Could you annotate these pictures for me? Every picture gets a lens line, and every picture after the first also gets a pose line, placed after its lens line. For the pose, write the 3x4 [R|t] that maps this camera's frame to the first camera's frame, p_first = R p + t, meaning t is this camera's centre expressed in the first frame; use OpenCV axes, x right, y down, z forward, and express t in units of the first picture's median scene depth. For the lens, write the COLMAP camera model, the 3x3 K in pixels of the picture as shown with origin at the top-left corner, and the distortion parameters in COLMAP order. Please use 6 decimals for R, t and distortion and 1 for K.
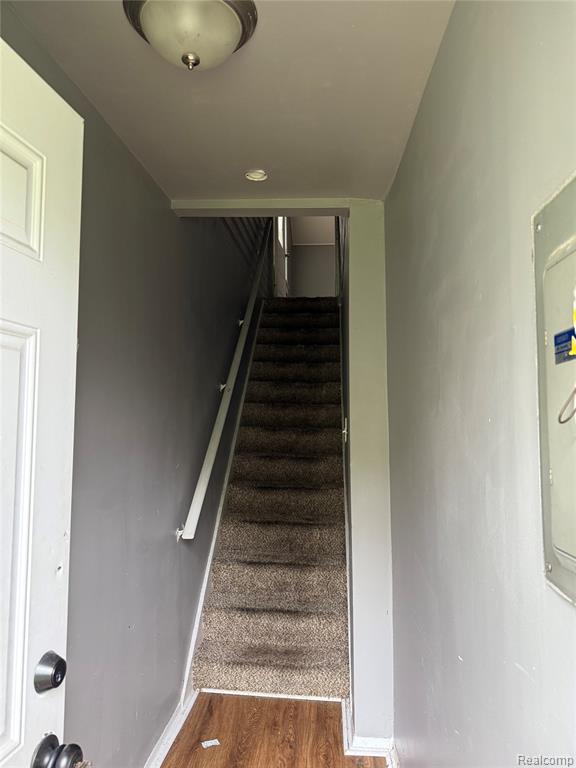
lens RADIAL K [[536.6, 0, 287.5], [0, 536.6, 382.9], [0, 0, 1]] dist [0.024749, -0.034547]
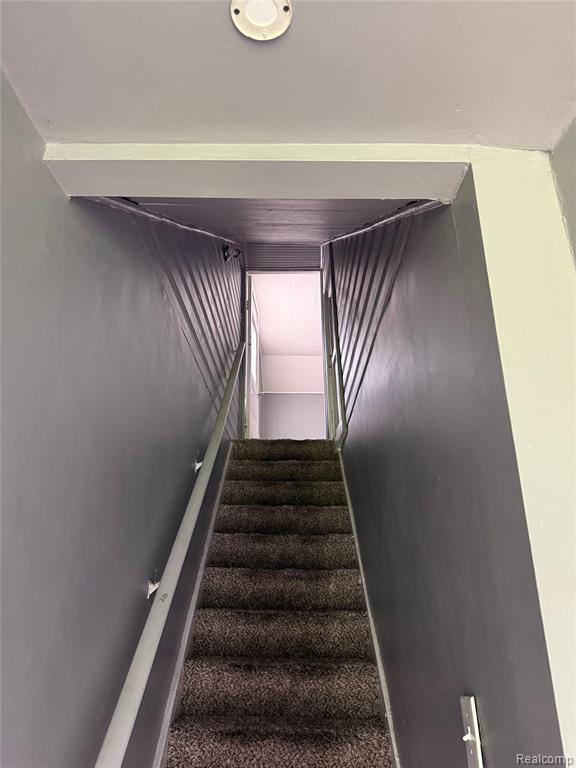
lens RADIAL K [[536.6, 0, 282.7], [0, 536.6, 372.3], [0, 0, 1]] dist [0.024749, -0.034547]
pose [[0.997776, 0.024471, 0.061997, -0.029143], [-0.003504, 0.948134, -0.317852, -0.018344], [-0.066560, 0.316928, 0.946111, 0.358008]]
